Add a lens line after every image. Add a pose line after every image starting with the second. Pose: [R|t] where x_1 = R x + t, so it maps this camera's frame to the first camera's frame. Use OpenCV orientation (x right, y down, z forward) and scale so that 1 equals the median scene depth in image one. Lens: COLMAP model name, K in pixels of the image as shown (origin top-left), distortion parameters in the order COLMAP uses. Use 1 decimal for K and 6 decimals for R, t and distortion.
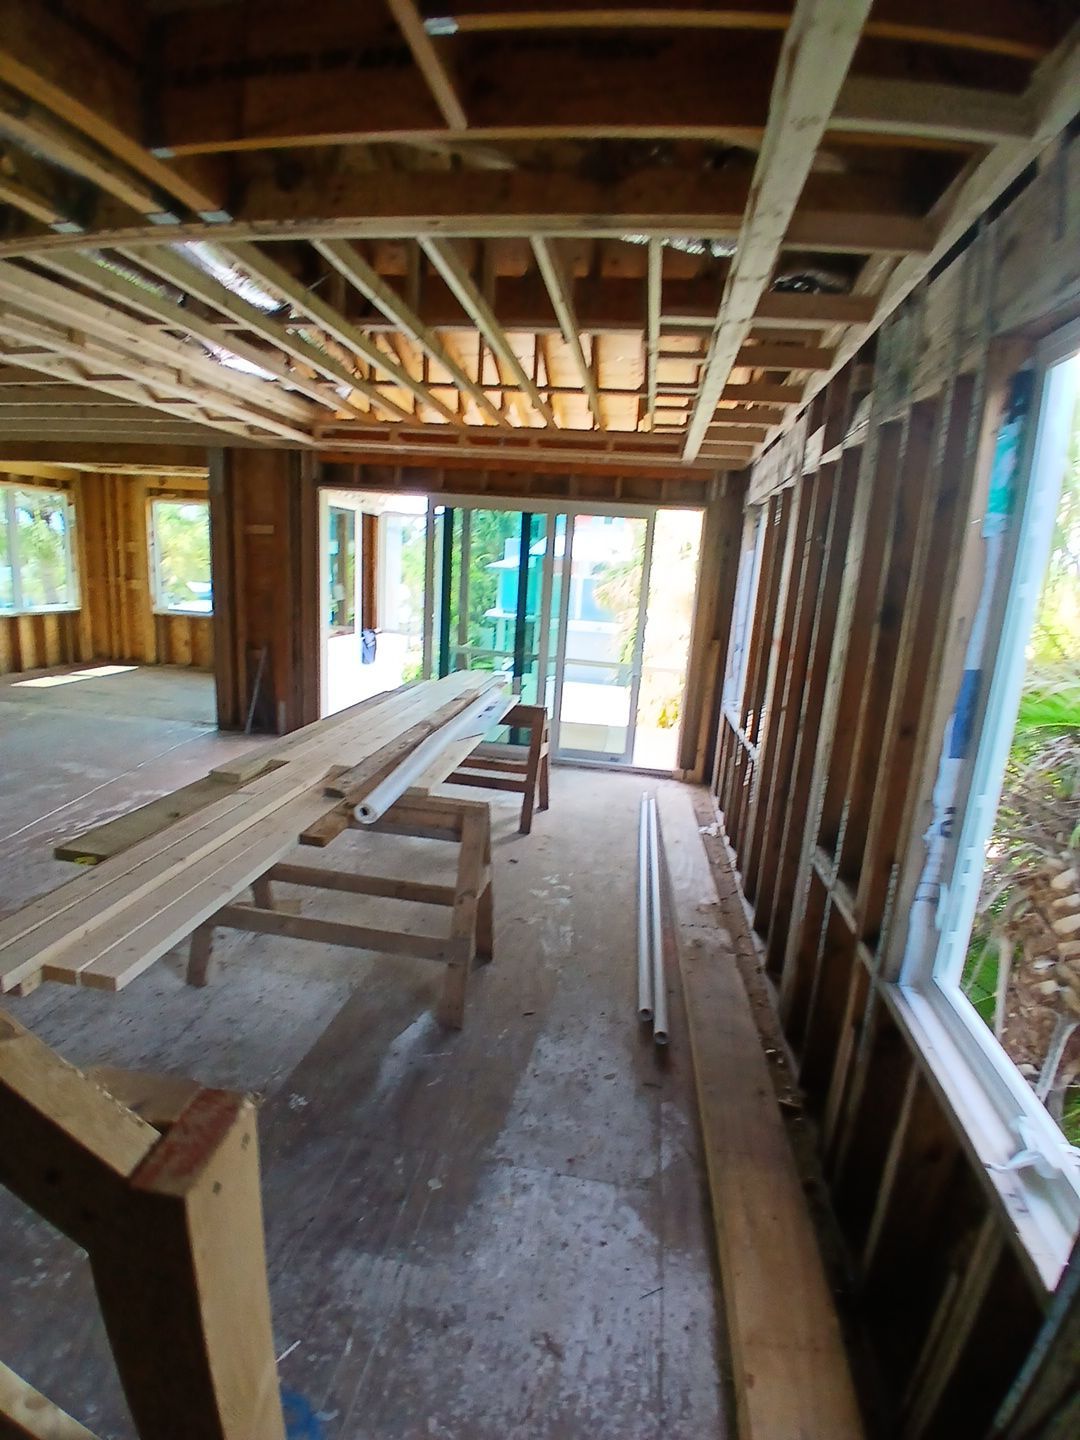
lens RADIAL K [[717.3, 0, 537.0], [0, 717.3, 725.8], [0, 0, 1]] dist [-0.013486, -0.034362]
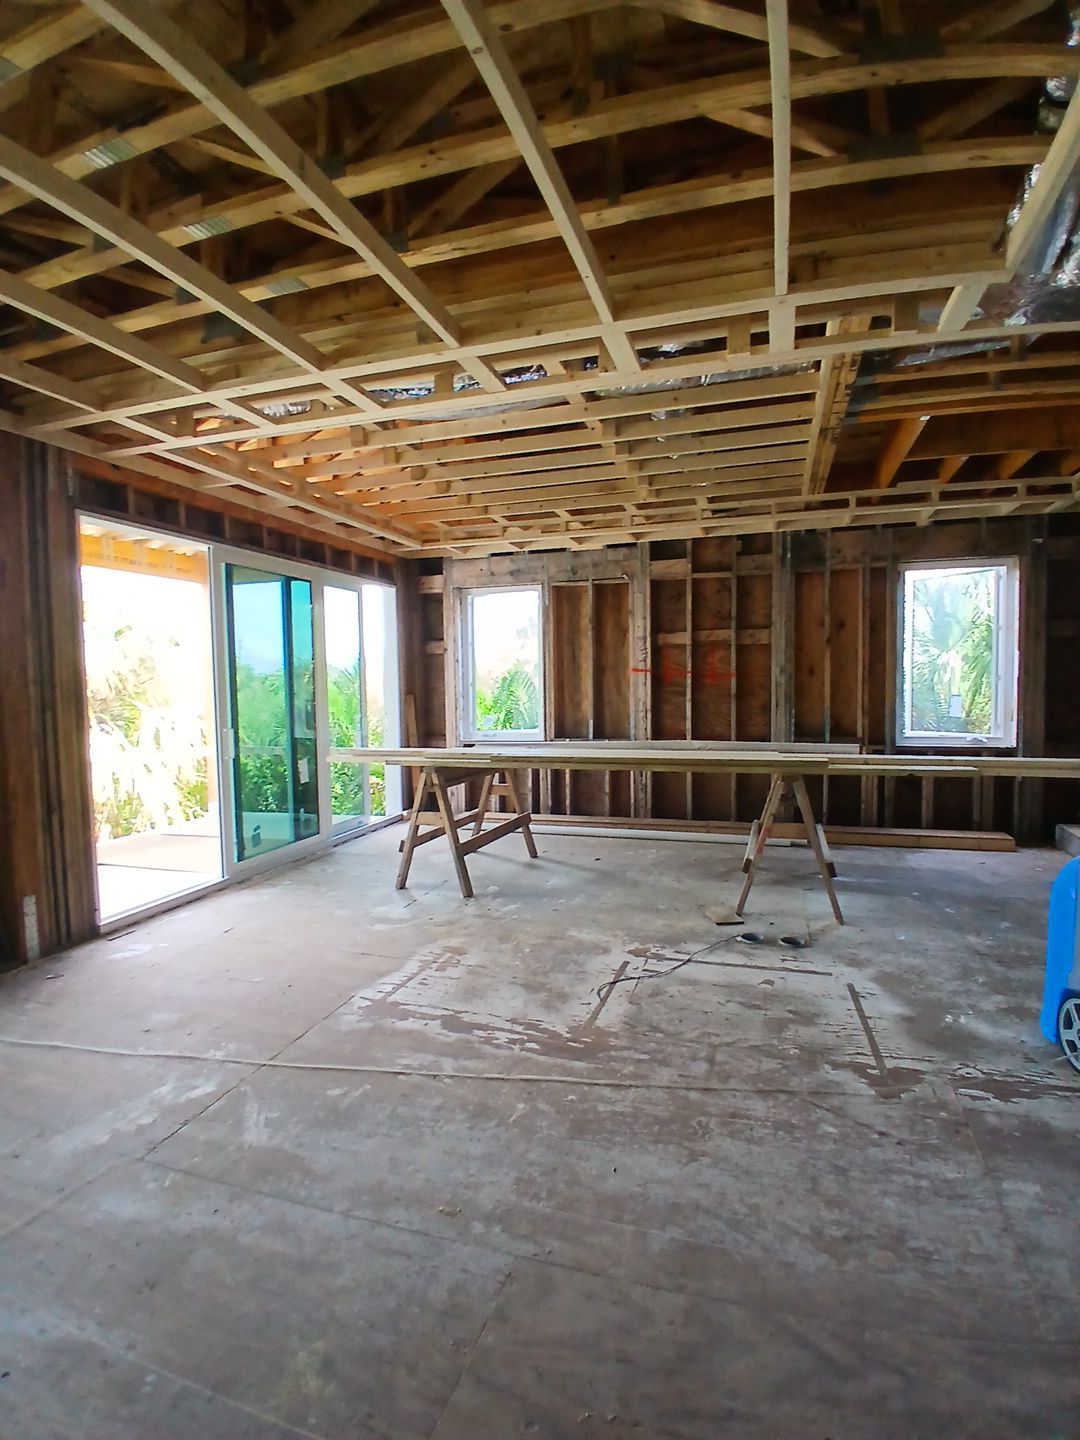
lens RADIAL K [[717.3, 0, 537.0], [0, 717.3, 725.8], [0, 0, 1]] dist [-0.013486, -0.034362]
pose [[0.159666, -0.128002, 0.978837, -1.058610], [0.253951, 0.963512, 0.084574, -0.142445], [-0.953948, 0.235073, 0.186346, 0.702414]]
